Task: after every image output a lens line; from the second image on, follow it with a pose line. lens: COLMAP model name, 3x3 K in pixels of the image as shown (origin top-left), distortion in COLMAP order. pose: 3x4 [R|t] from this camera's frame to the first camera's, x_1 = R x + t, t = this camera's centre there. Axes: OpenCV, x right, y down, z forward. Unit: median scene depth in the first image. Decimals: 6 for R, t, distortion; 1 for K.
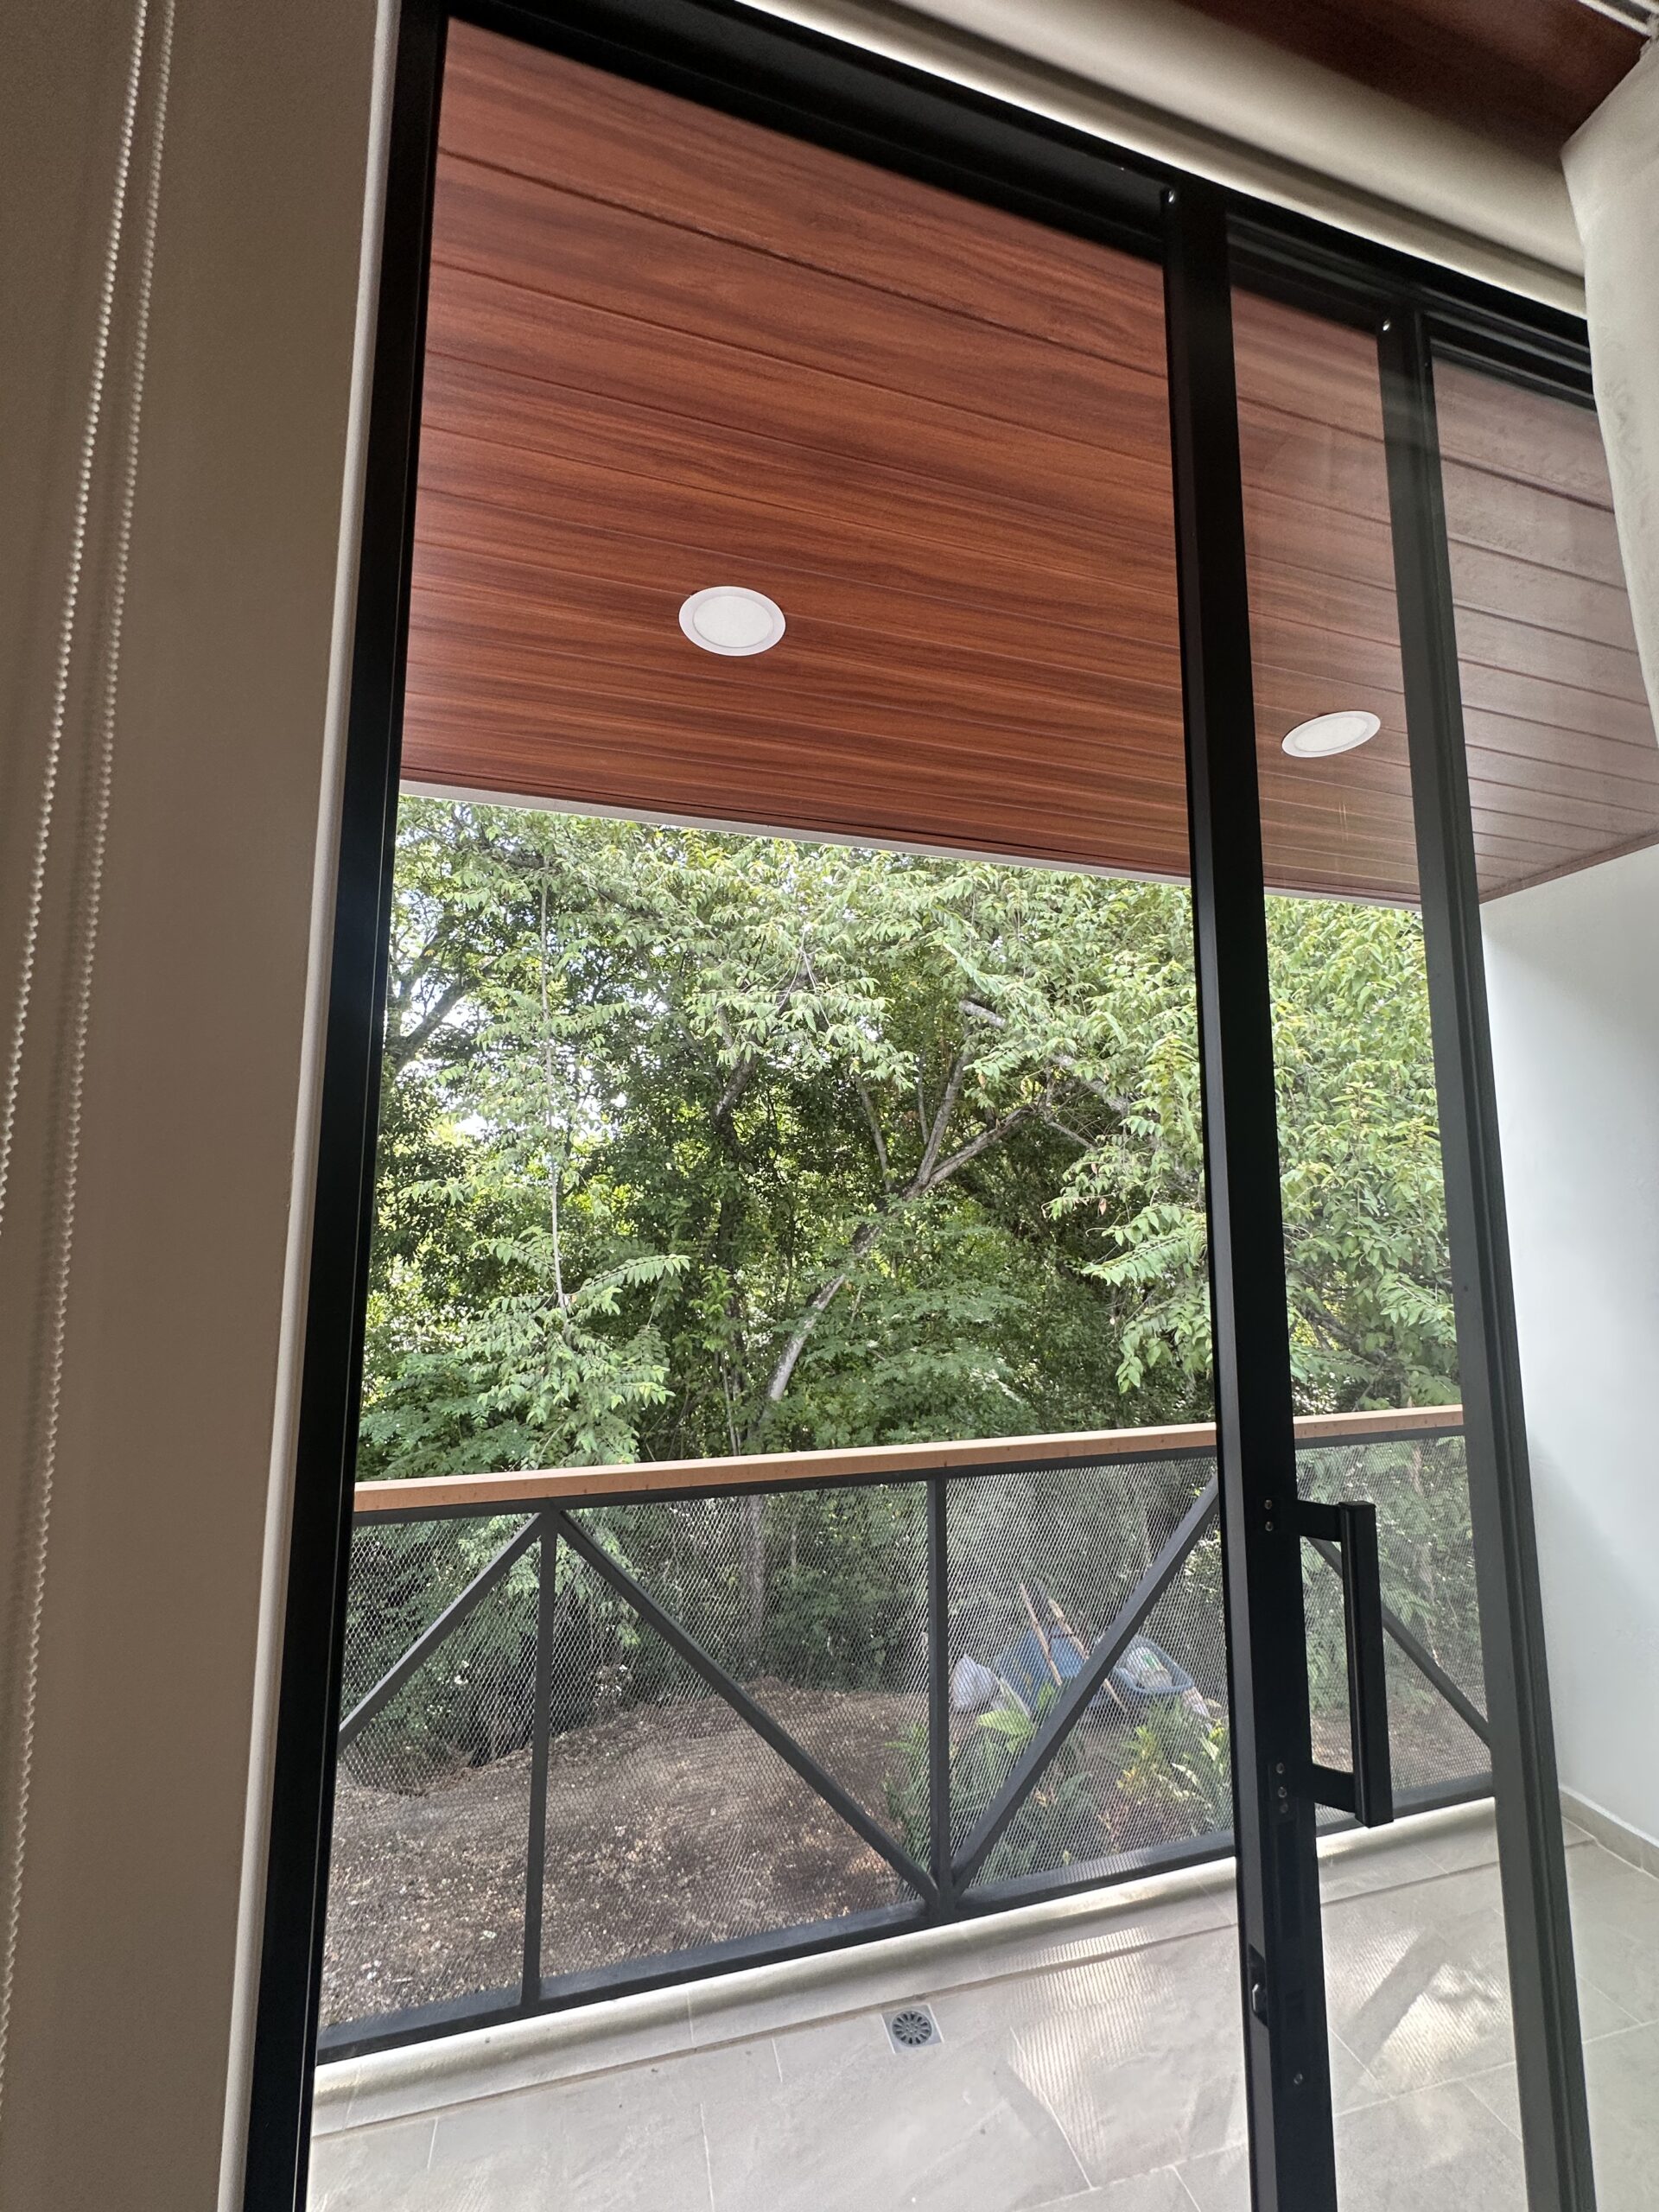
lens RADIAL K [[879.8, 0, 833.6], [0, 879.8, 1112.7], [0, 0, 1]] dist [-0.002207, 0.001765]
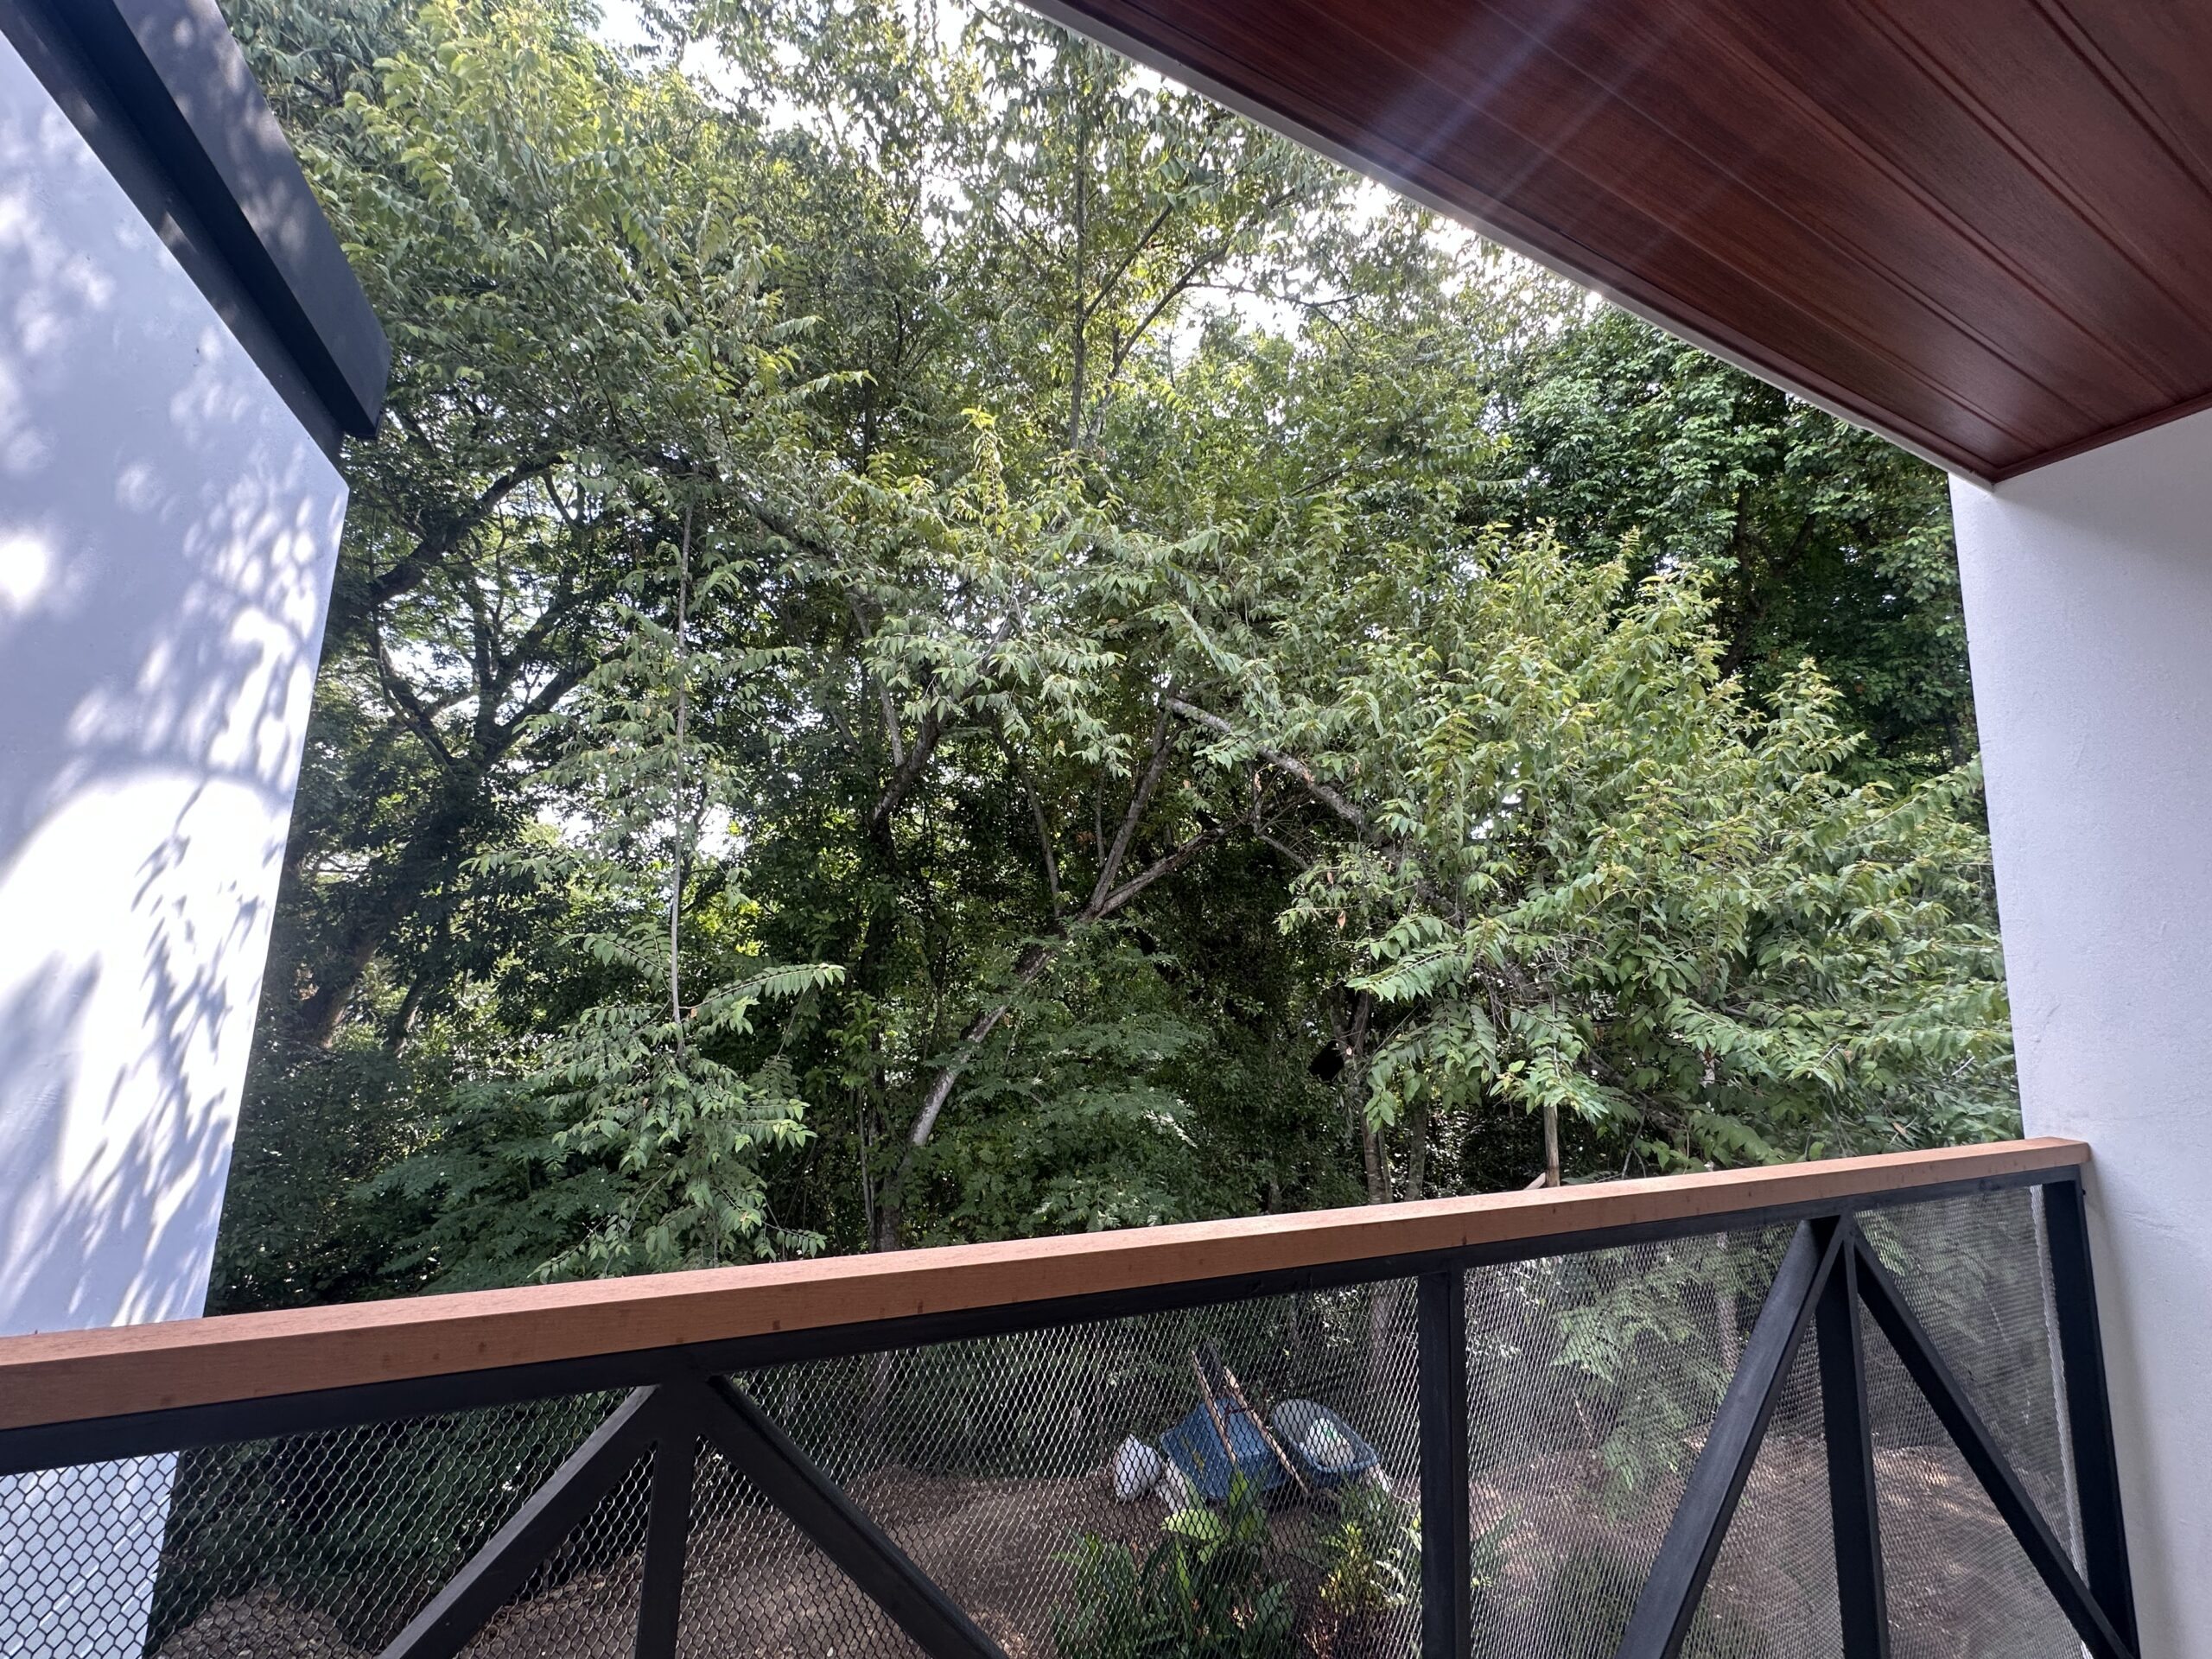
lens RADIAL K [[879.8, 0, 1110.1], [0, 879.8, 831.2], [0, 0, 1]] dist [-0.002207, 0.001765]
pose [[0.986641, 0.058222, 0.152152, -0.053495], [-0.053535, 0.997962, -0.034726, 0.054593], [-0.153864, 0.026116, 0.987747, 0.149229]]
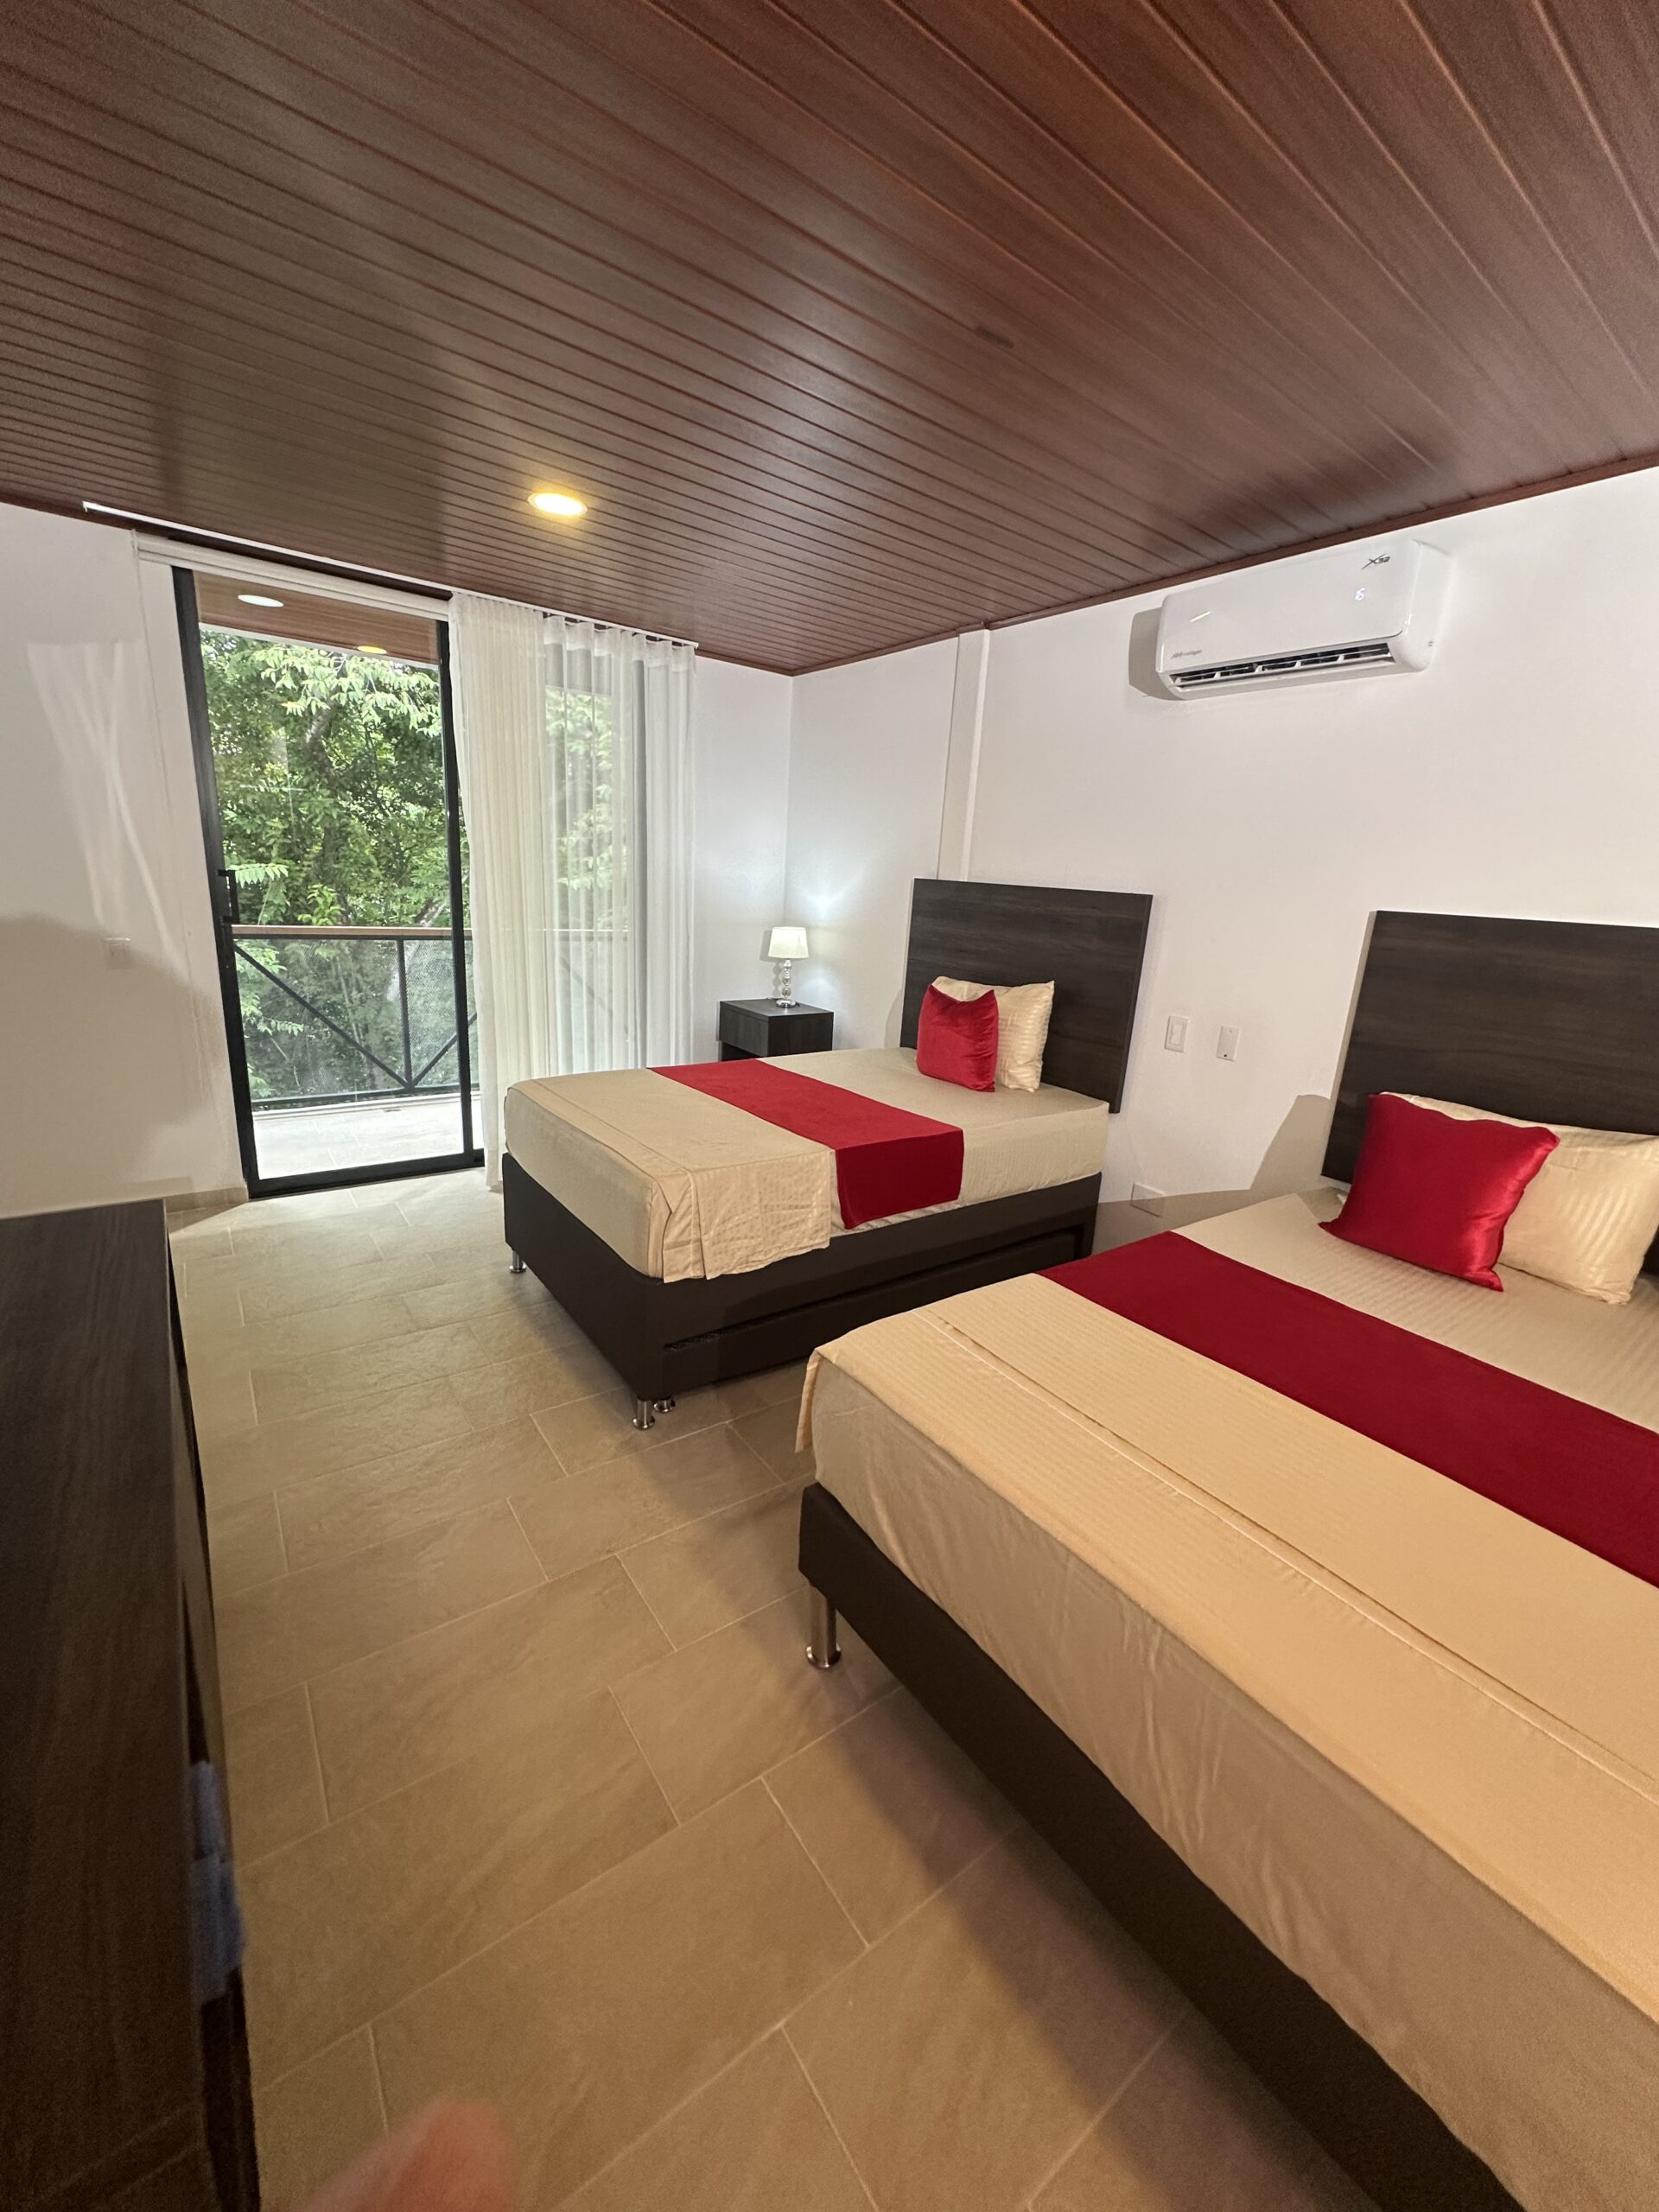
lens RADIAL K [[879.8, 0, 827.7], [0, 879.8, 1105.4], [0, 0, 1]] dist [-0.002207, 0.001765]
pose [[0.935730, -0.043352, 0.350042, 0.120250], [-0.090578, 0.929602, 0.357262, -0.046778], [-0.340888, -0.366007, 0.865930, -0.551046]]
